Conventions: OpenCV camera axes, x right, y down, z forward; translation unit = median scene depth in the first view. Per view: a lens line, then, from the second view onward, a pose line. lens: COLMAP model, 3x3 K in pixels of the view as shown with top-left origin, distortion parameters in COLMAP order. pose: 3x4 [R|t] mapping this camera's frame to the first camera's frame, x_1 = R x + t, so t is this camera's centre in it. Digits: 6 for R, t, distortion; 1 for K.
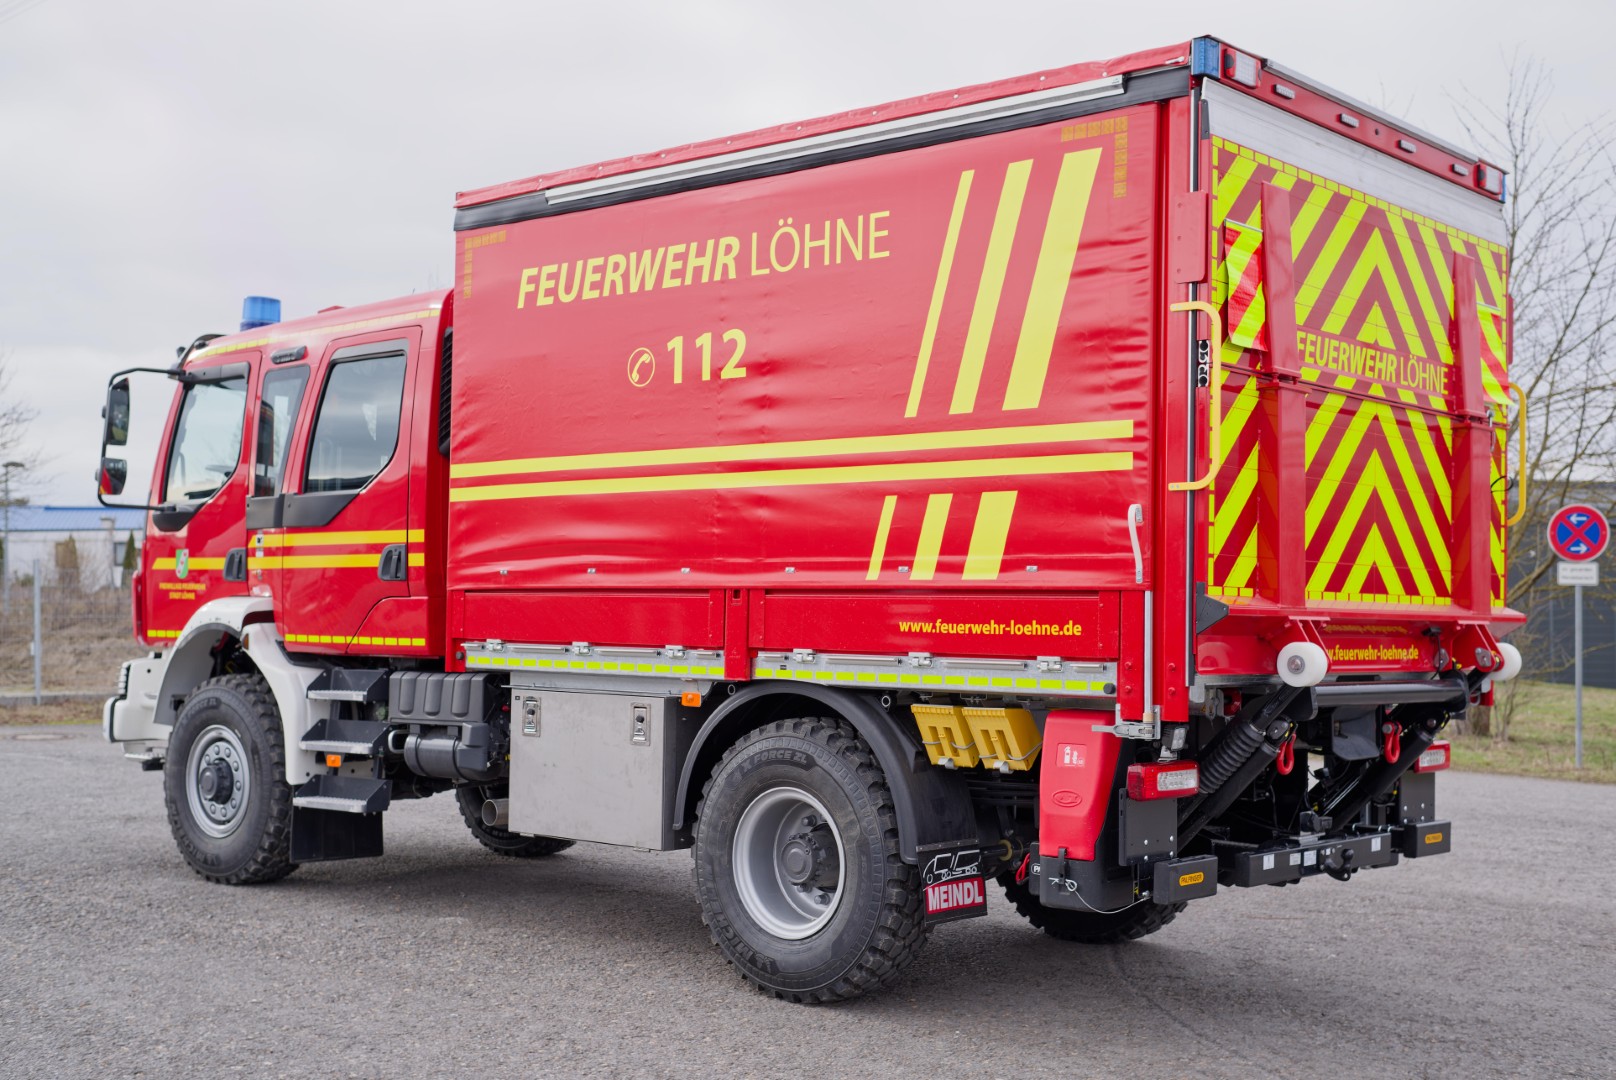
lens RADIAL K [[1963.9, 0, 833.4], [0, 1963.9, 553.3], [0, 0, 1]] dist [0.034148, 0.000000]
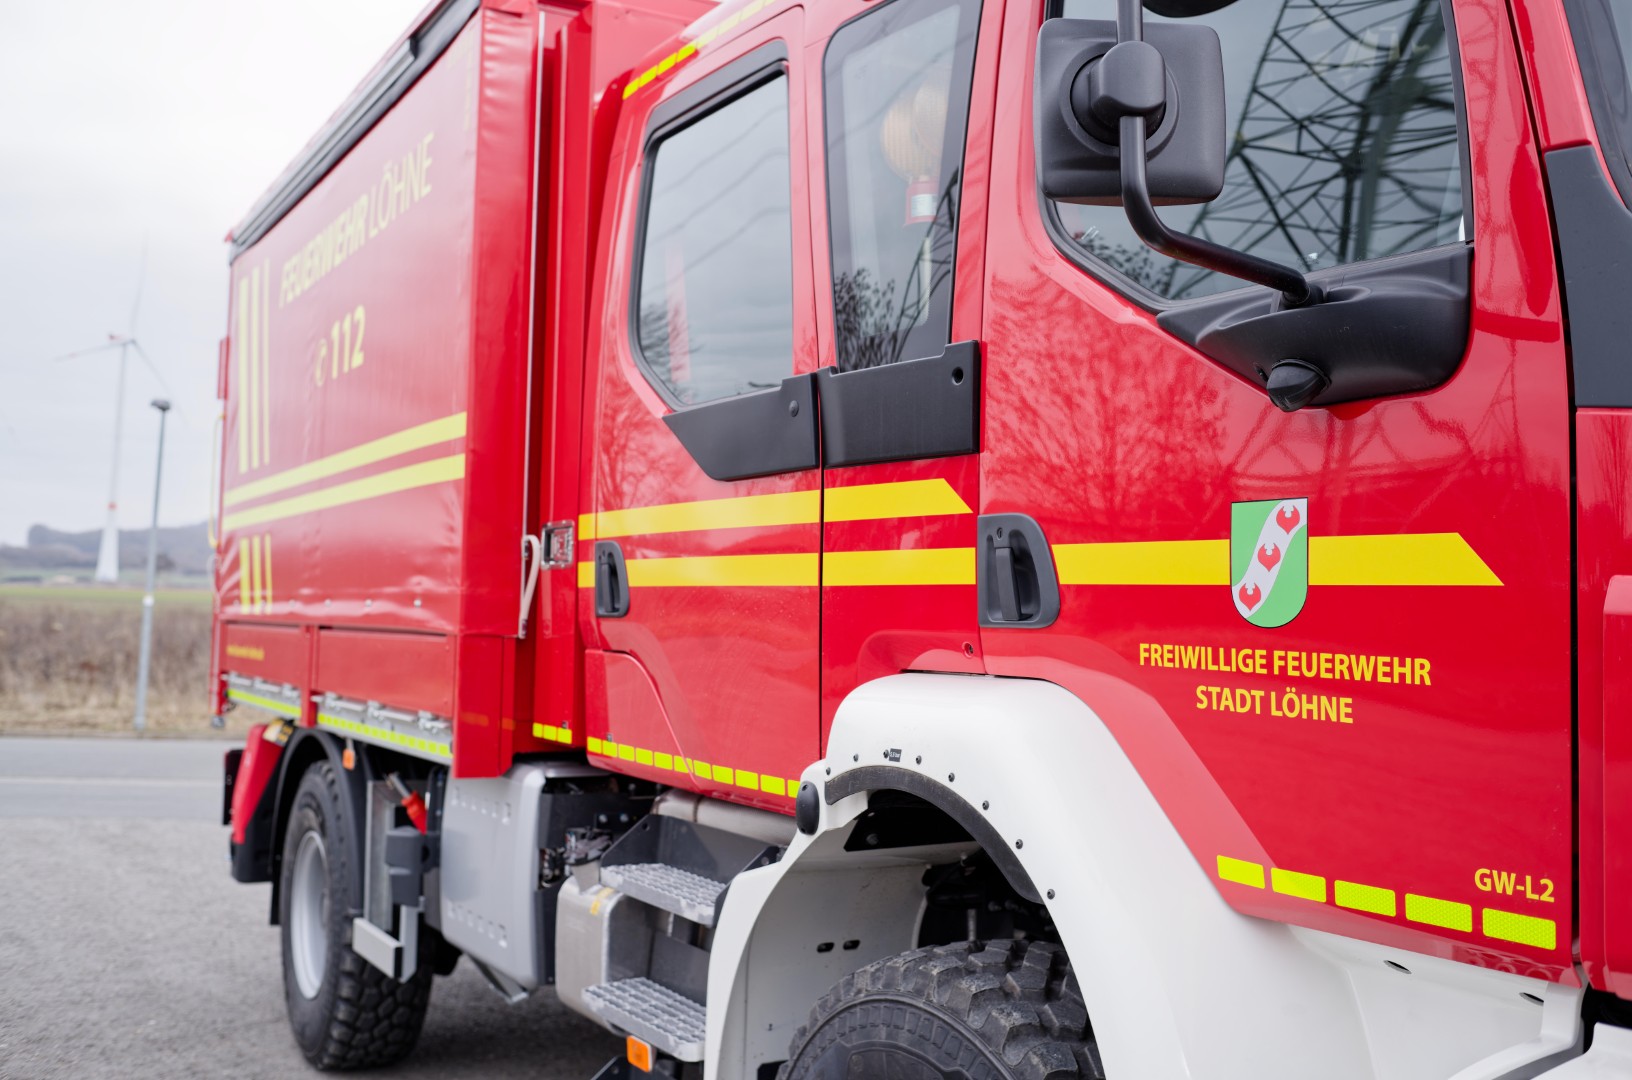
lens RADIAL K [[1647.1, 0, 824.6], [0, 1647.1, 525.0], [0, 0, 1]] dist [-0.006813, 0.000000]
pose [[0.940146, -0.010681, -0.340605, 0.351859], [-0.002788, 0.999234, -0.039030, 0.002626], [0.340761, 0.037643, 0.939396, 0.414548]]
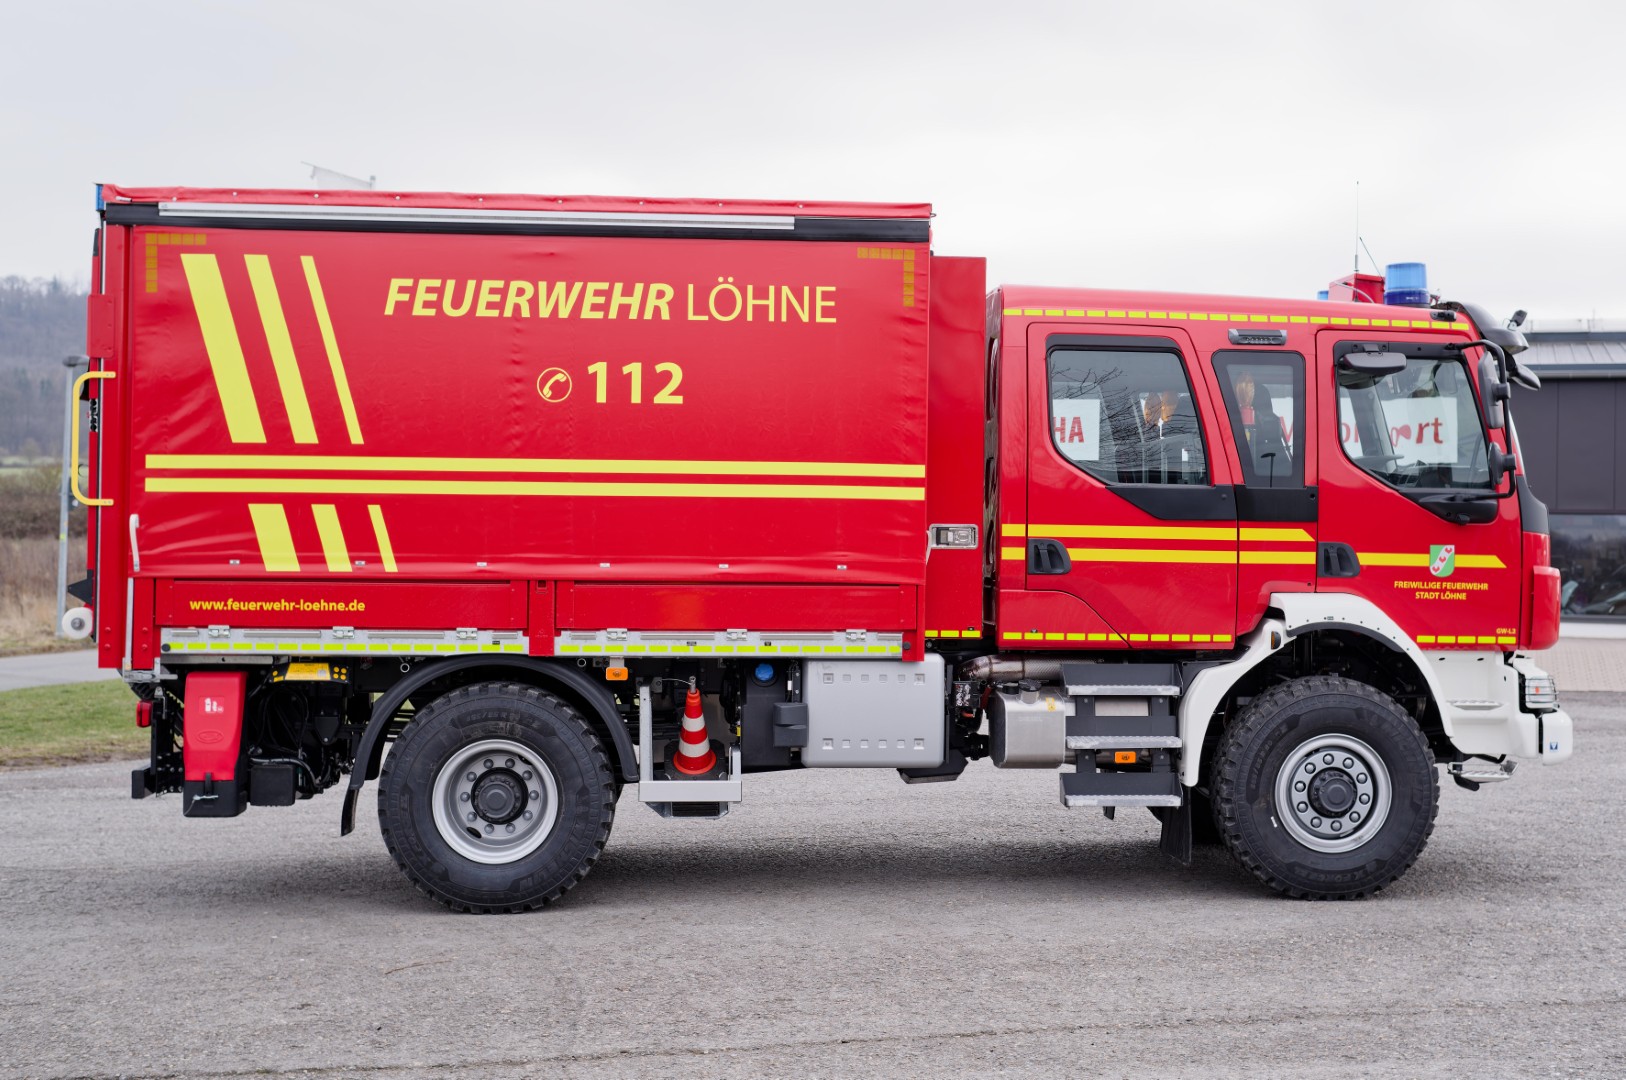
lens RADIAL K [[2073.7, 0, 859.4], [0, 2073.7, 524.5], [0, 0, 1]] dist [0.025092, 0.000000]
pose [[0.700558, 0.012369, 0.713488, -0.839352], [-0.018483, 0.999829, 0.000815, -0.018491], [-0.713356, -0.013758, 0.700667, 0.034366]]
